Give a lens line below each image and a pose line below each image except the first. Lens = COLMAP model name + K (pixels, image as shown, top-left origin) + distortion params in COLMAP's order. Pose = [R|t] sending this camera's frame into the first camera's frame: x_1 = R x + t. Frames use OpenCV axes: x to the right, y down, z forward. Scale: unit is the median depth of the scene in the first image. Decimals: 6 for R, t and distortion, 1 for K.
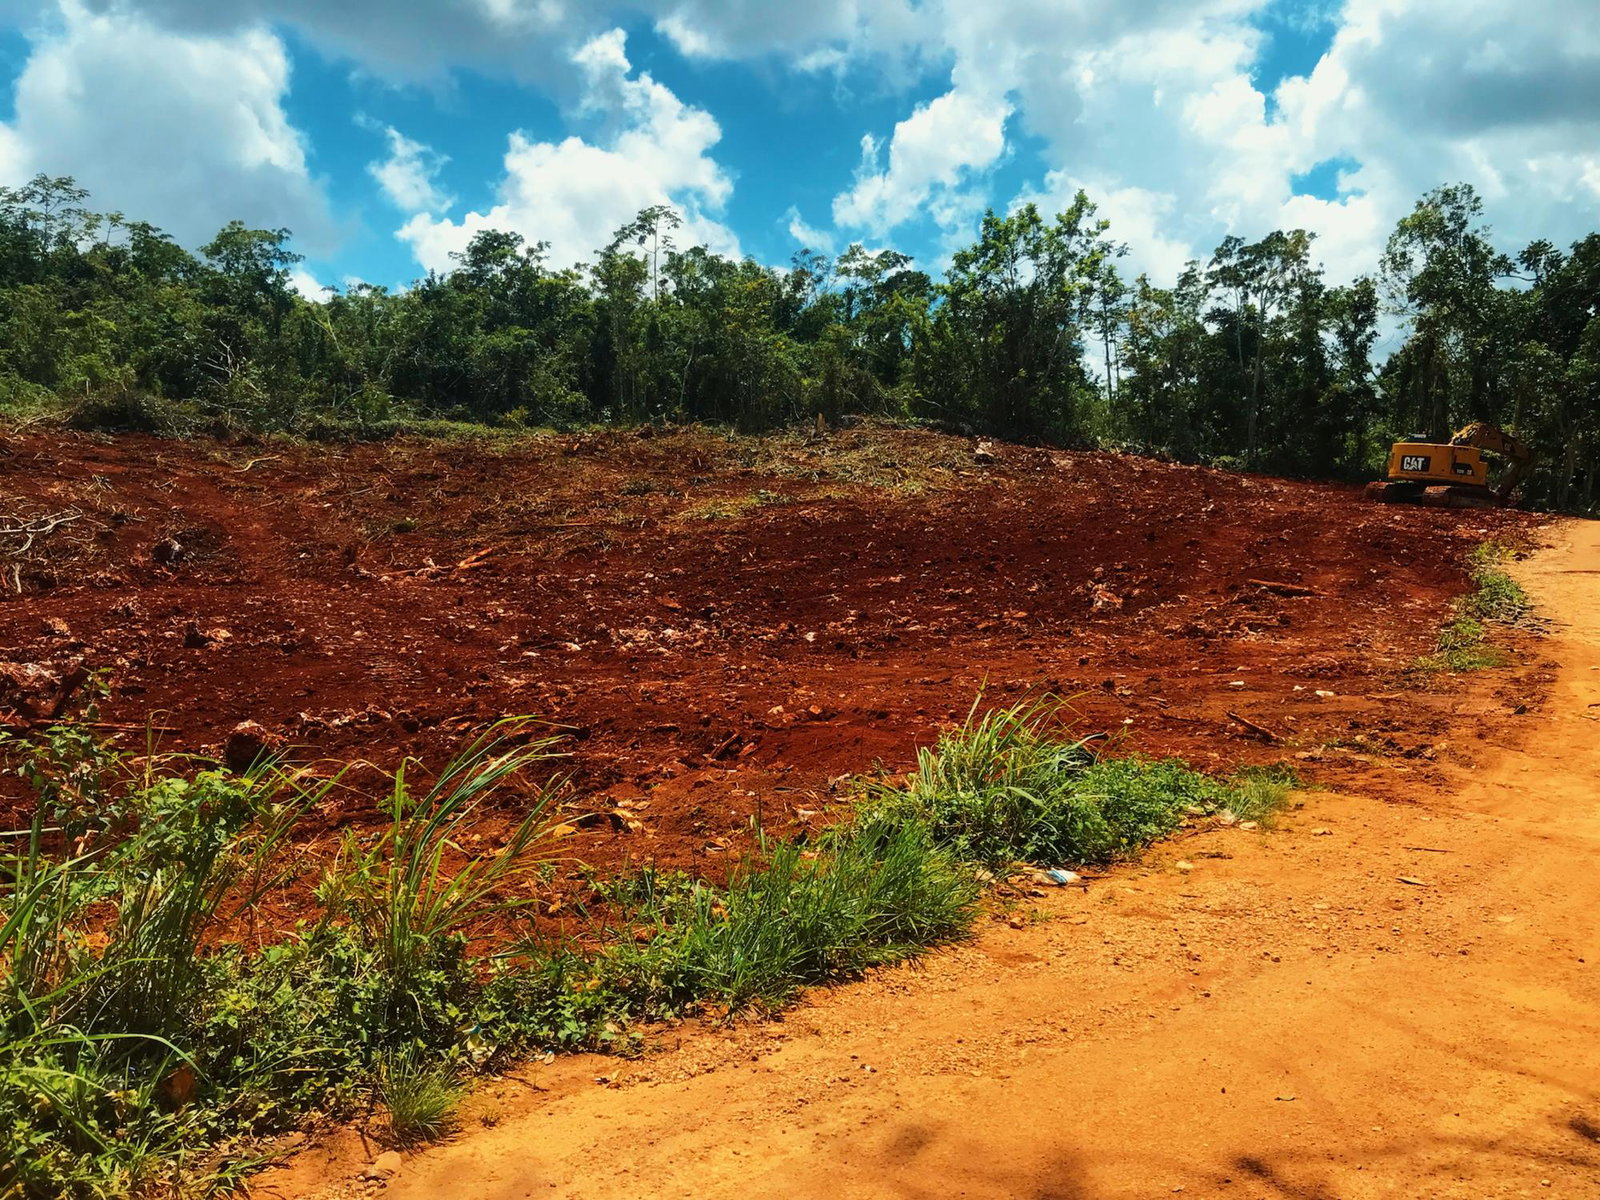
lens RADIAL K [[1315.3, 0, 798.9], [0, 1315.3, 603.2], [0, 0, 1]] dist [0.078940, -0.126051]
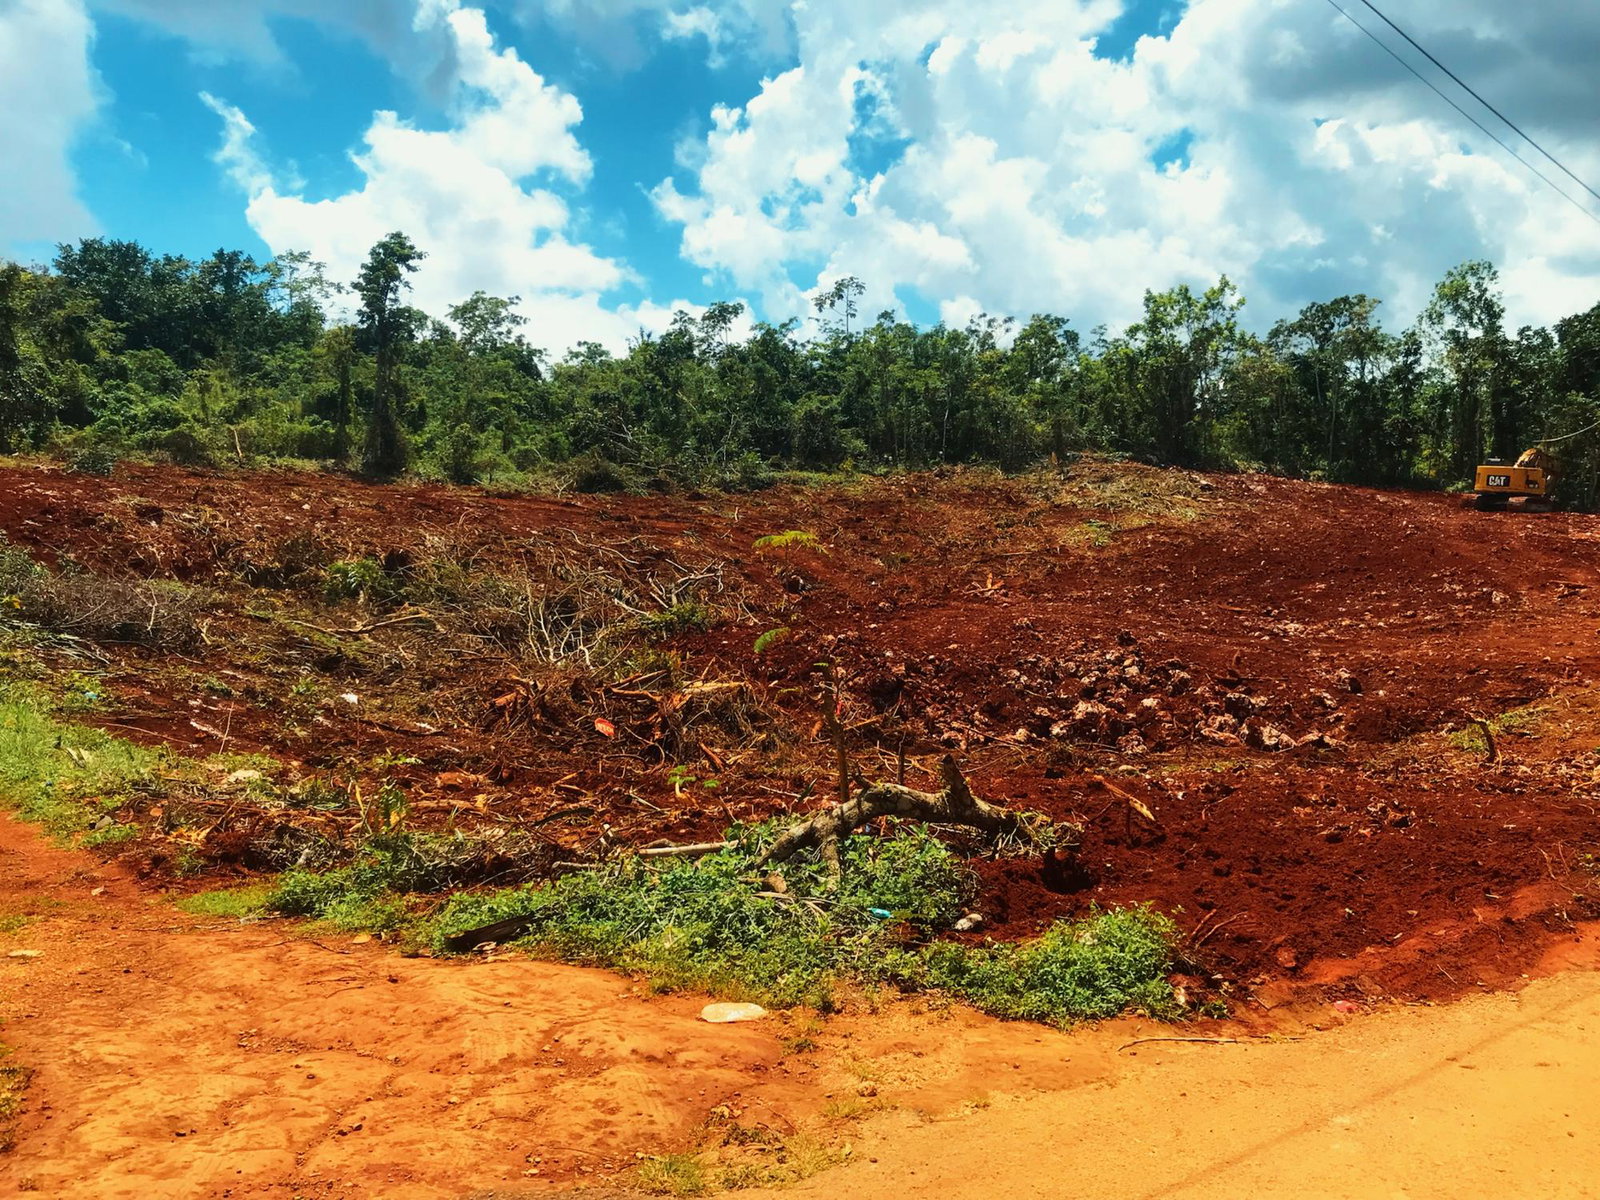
lens RADIAL K [[1315.3, 0, 798.9], [0, 1315.3, 603.2], [0, 0, 1]] dist [0.078940, -0.126051]
pose [[0.993996, -0.041029, 0.101430, -0.332617], [0.039252, 0.999040, 0.019453, -0.024748], [-0.102131, -0.015355, 0.994652, -0.262522]]
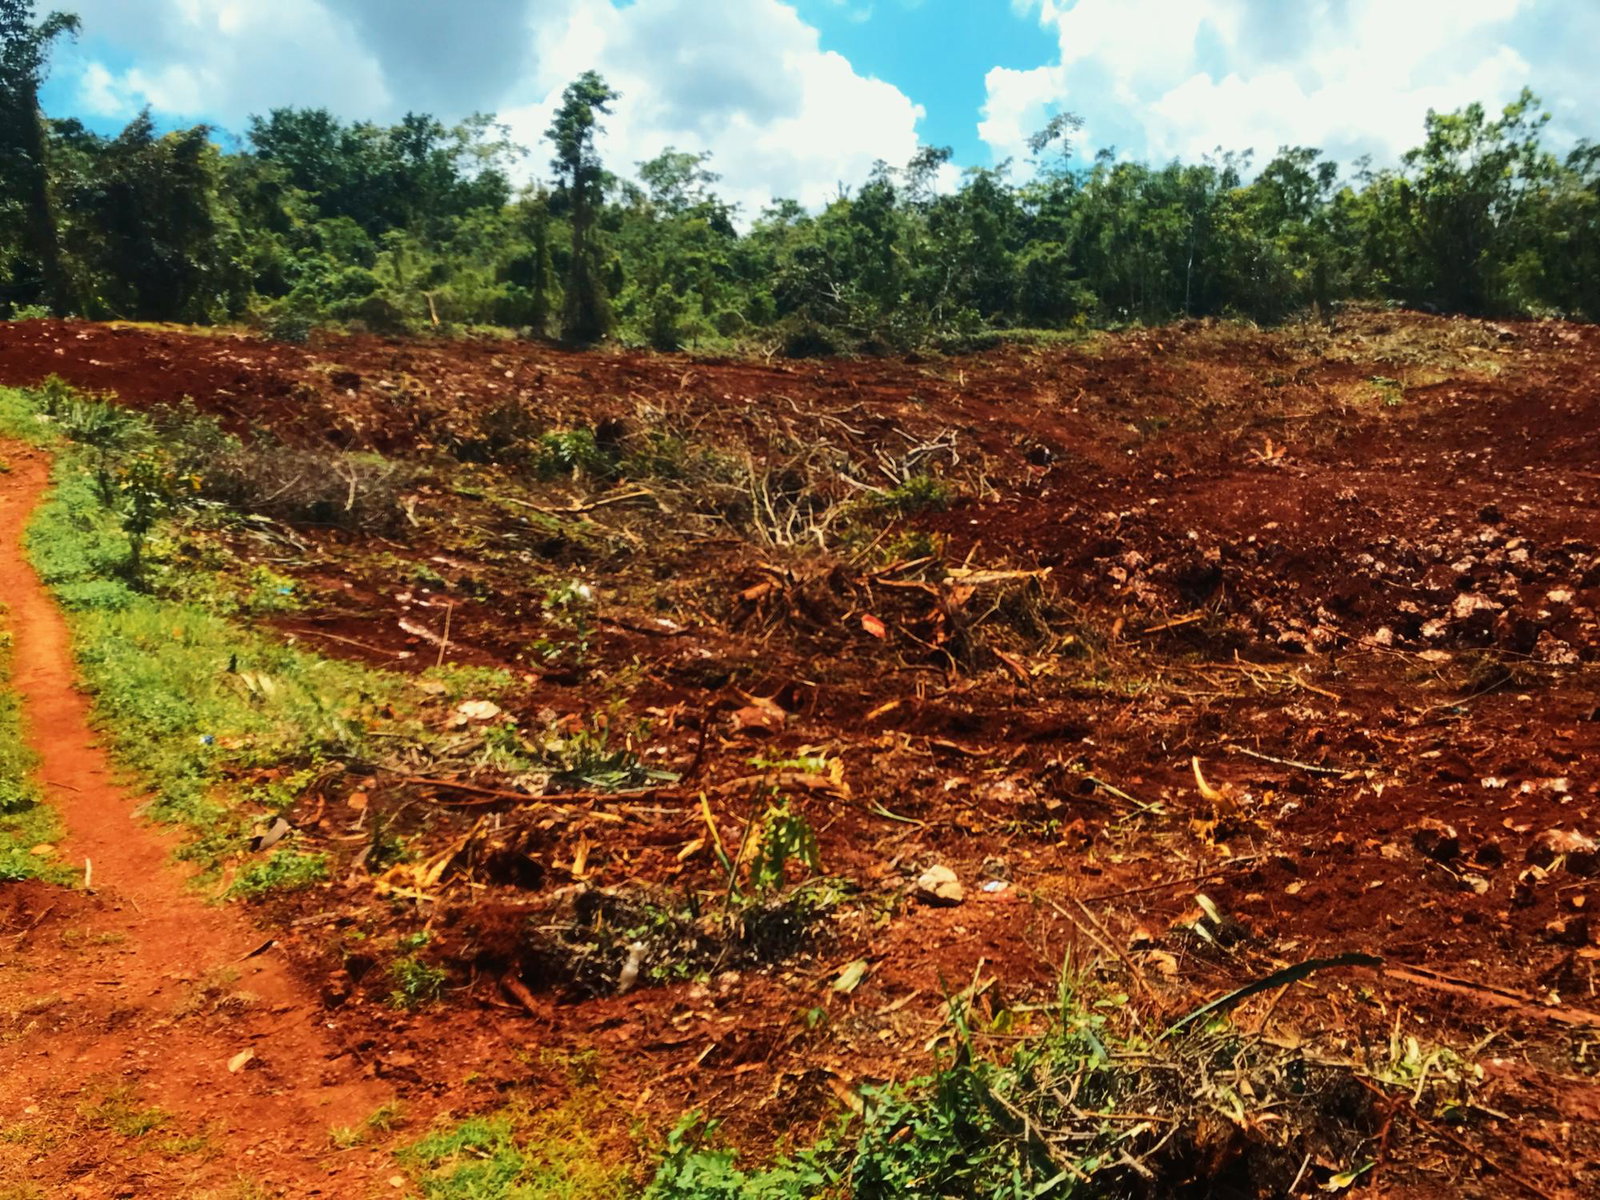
lens RADIAL K [[1315.2, 0, 800.0], [0, 1315.2, 600.0], [0, 0, 1]] dist [0.031371, -0.015243]
pose [[0.998418, -0.045874, -0.032513, -0.361670], [0.049042, 0.993316, 0.104487, -0.023309], [0.027502, -0.105917, 0.993995, -0.178935]]
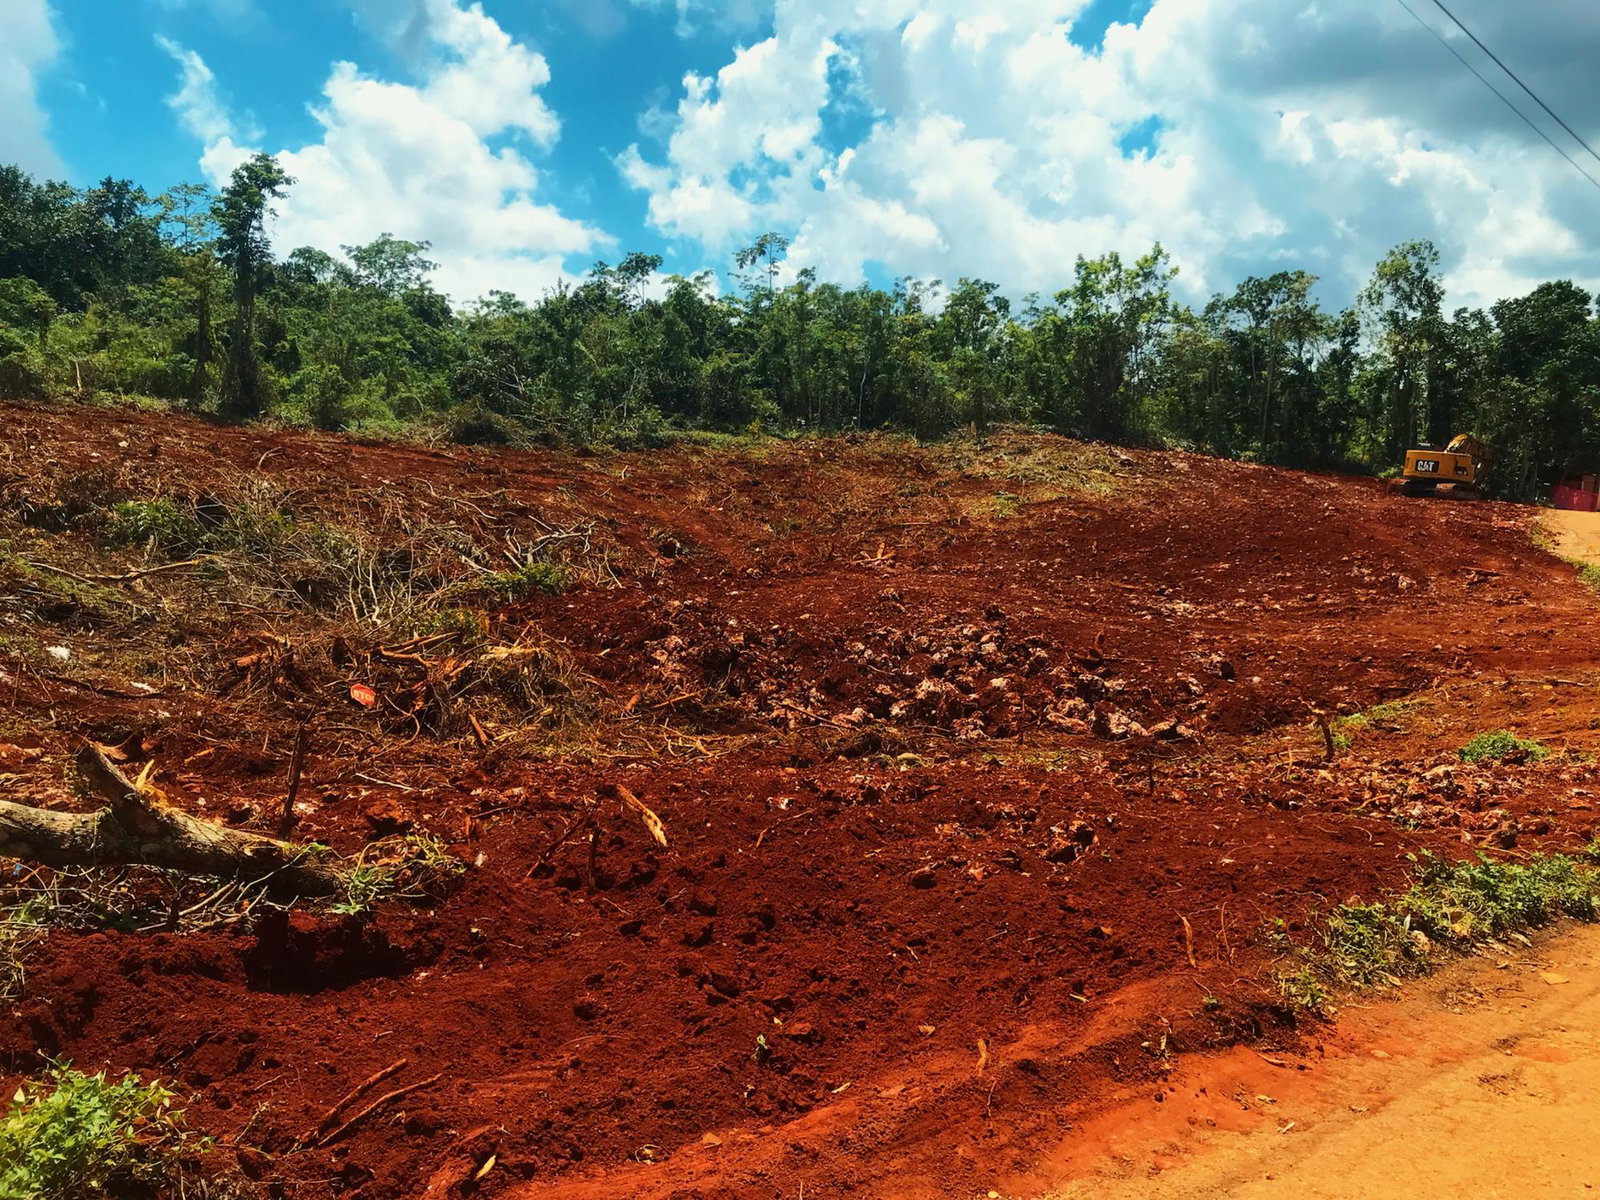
lens RADIAL K [[1307.1, 0, 794.8], [0, 1307.1, 616.3], [0, 0, 1]] dist [0.102005, -0.211777]
pose [[0.991547, -0.014715, 0.128908, -0.280282], [0.008474, 0.998771, 0.048832, -0.017565], [-0.129469, -0.047327, 0.990453, -0.211707]]
